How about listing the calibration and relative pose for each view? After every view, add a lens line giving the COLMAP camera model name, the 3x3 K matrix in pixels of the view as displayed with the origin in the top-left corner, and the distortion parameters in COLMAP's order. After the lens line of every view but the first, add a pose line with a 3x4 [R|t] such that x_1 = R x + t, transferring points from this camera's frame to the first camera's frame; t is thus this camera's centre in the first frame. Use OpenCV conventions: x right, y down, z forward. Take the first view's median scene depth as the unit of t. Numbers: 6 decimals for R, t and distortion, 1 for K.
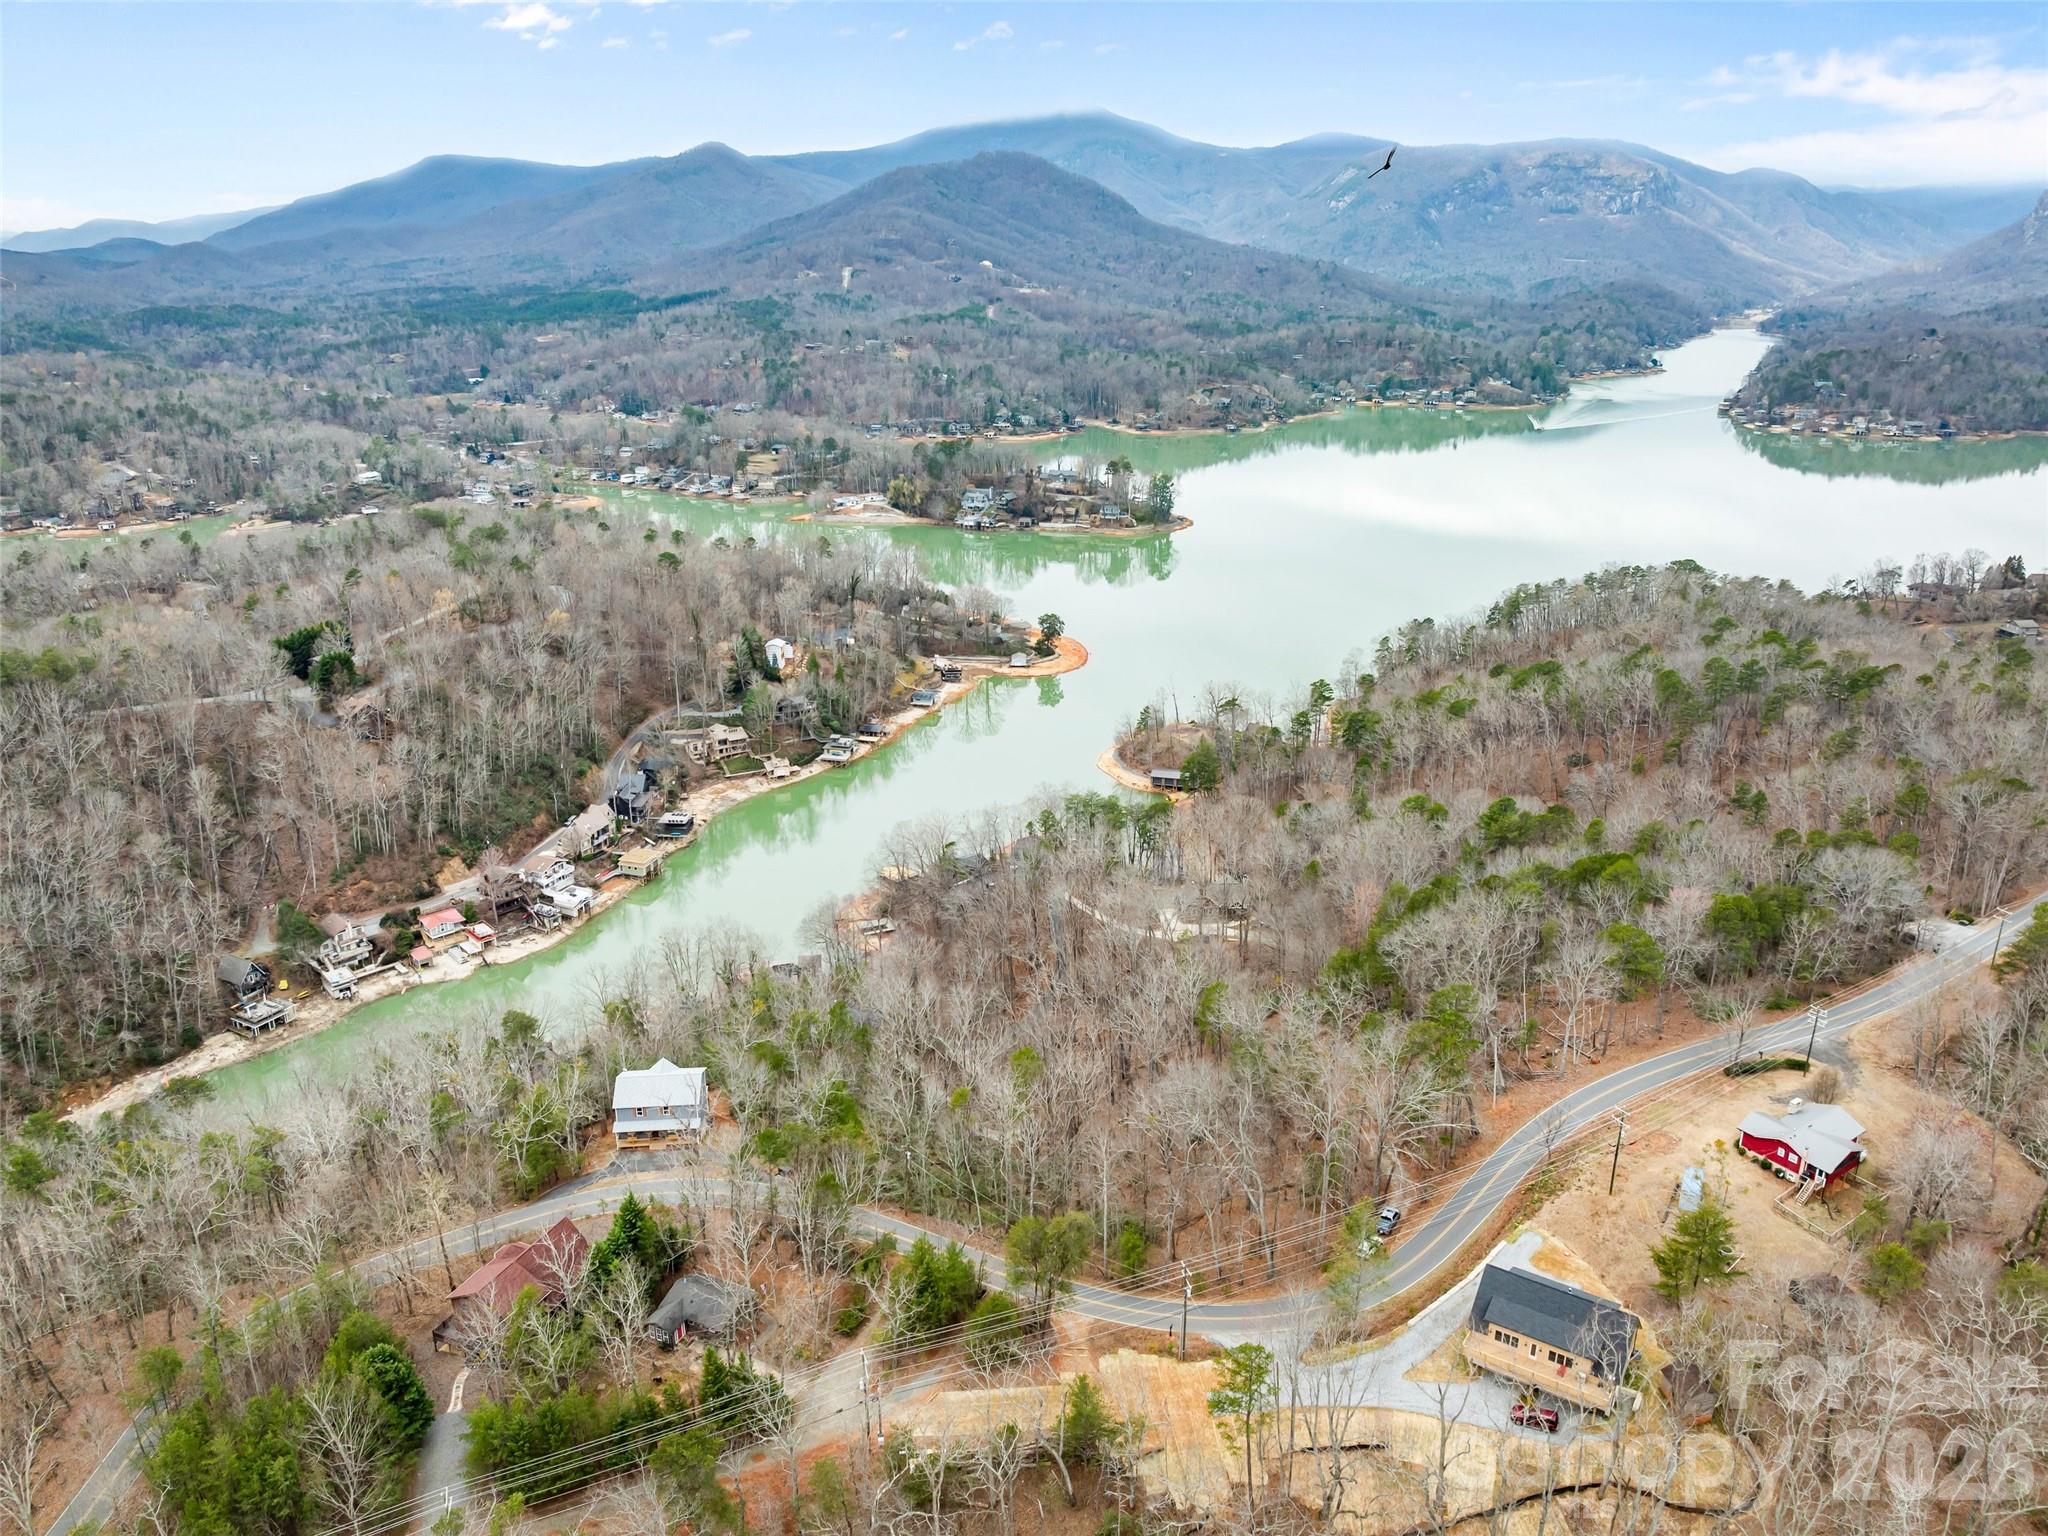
lens RADIAL K [[1439.1, 0, 1024.0], [0, 1439.1, 768.0], [0, 0, 1]] dist [-0.027008, -0.028360]
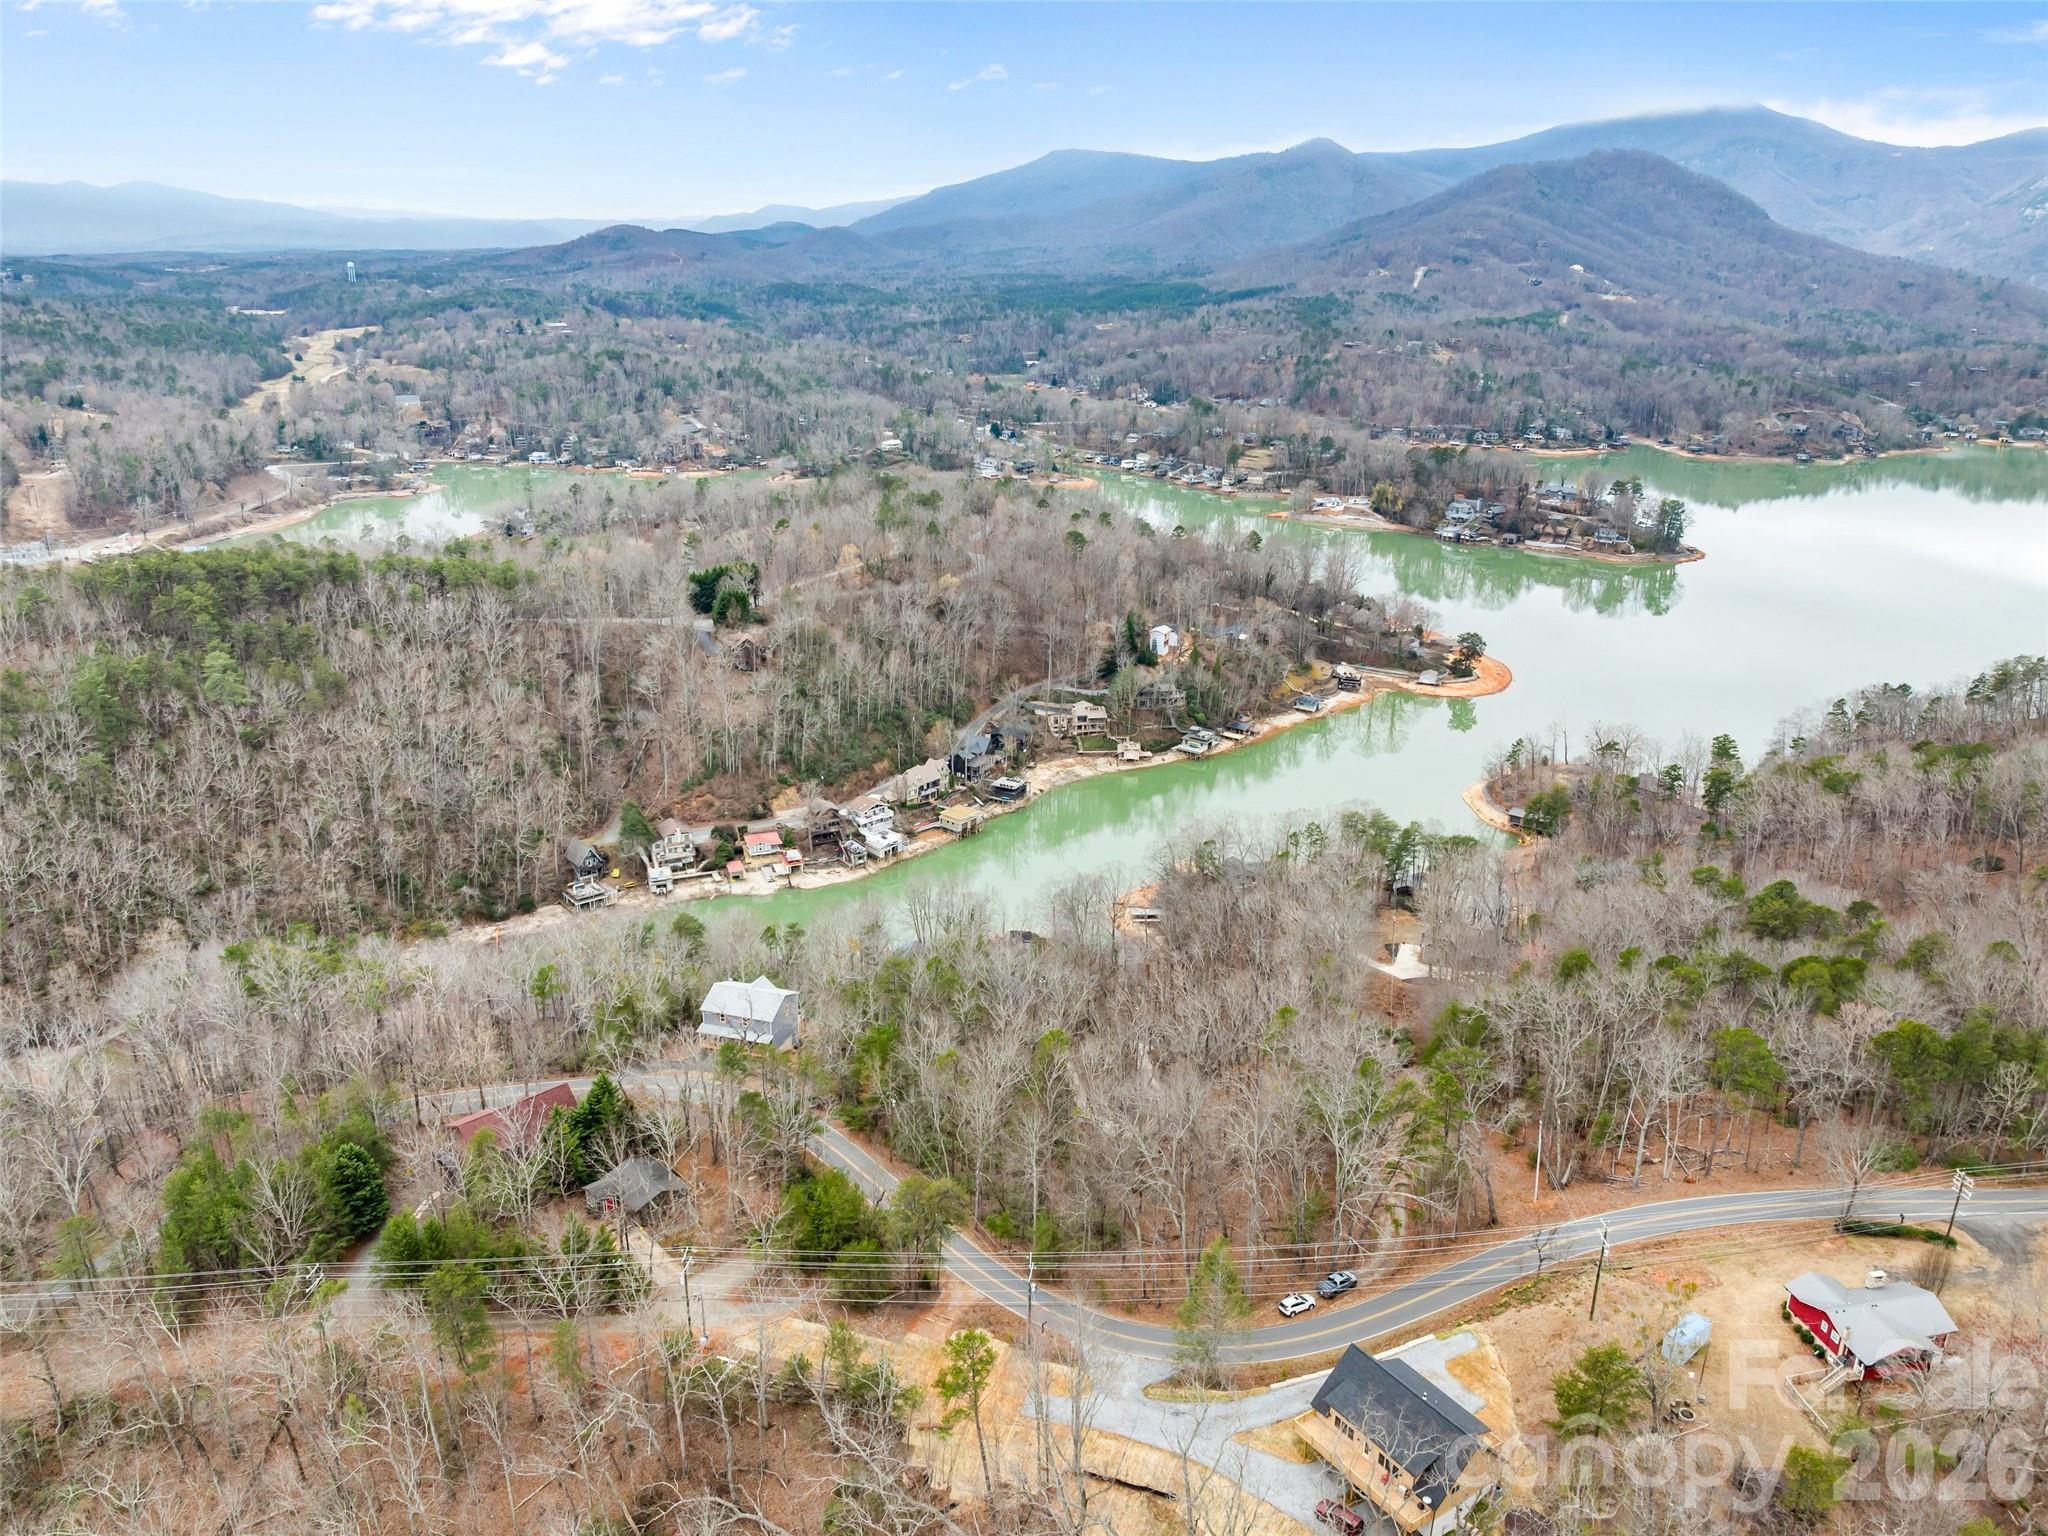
lens RADIAL K [[1459.8, 0, 1035.8], [0, 1459.8, 767.7], [0, 0, 1]] dist [-0.036244, -0.004002]
pose [[0.928452, 0.138244, -0.344770, 0.060108], [-0.139343, 0.990006, 0.021721, -0.000718], [0.344327, 0.027874, 0.938436, 0.009343]]
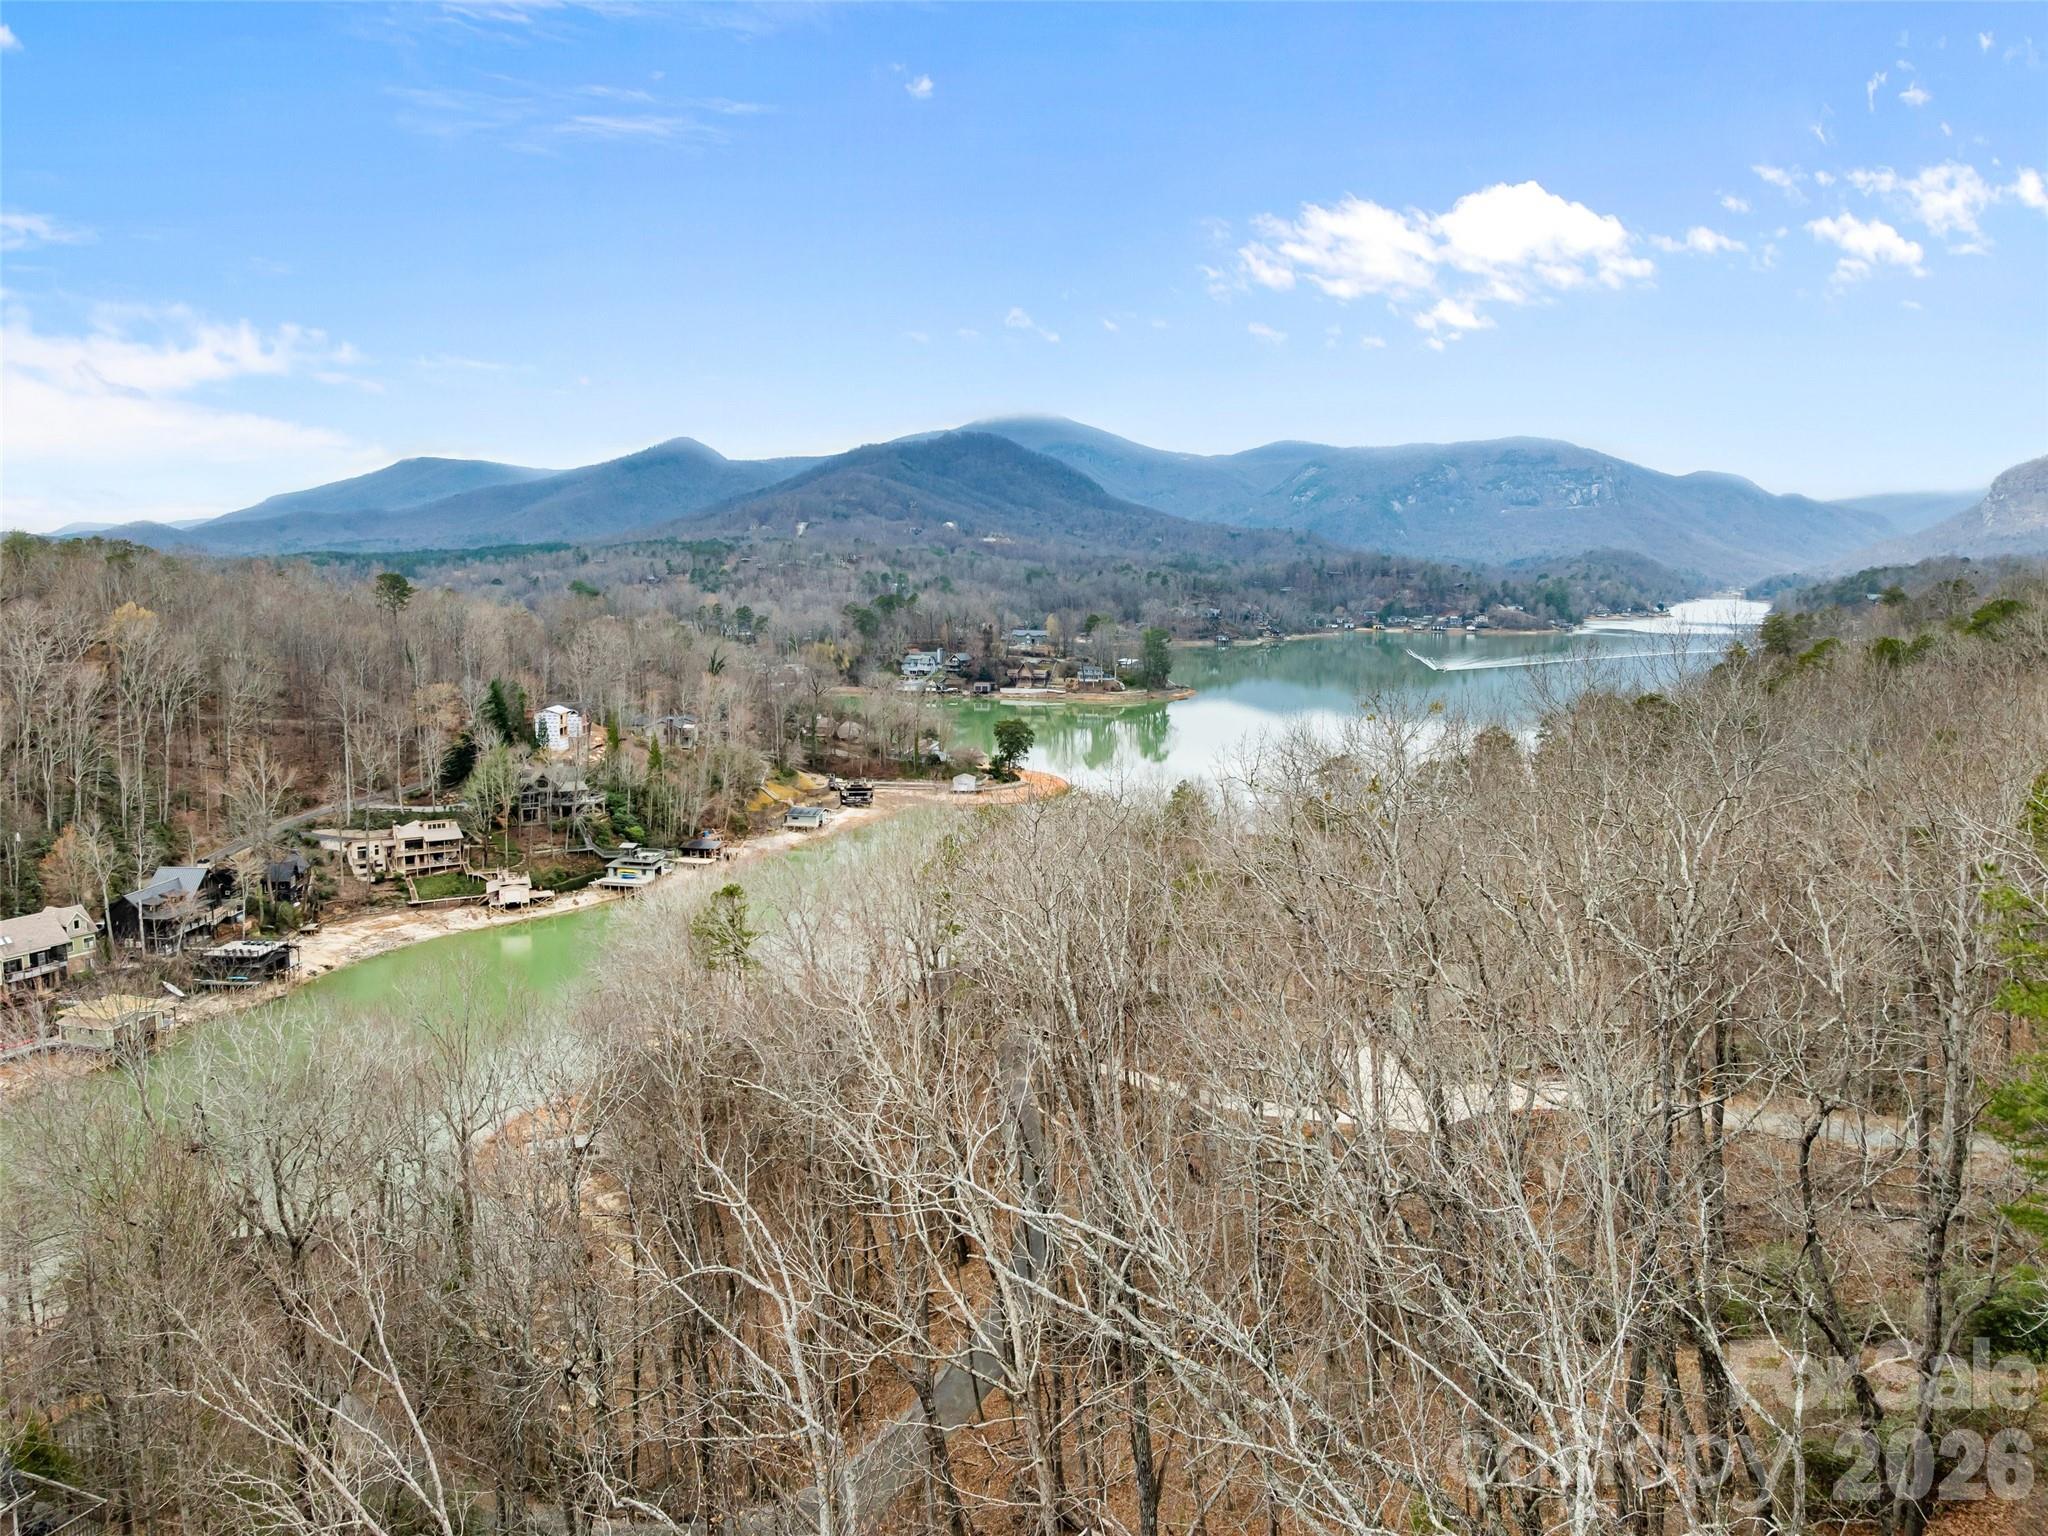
lens RADIAL K [[1480.9, 0, 1024.0], [0, 1480.9, 768.0], [0, 0, 1]] dist [-0.005049, -0.068032]
pose [[0.999753, -0.000518, 0.022212, 0.005468], [0.004994, 0.979392, -0.201909, 0.034005], [-0.021649, 0.201970, 0.979152, 0.216289]]
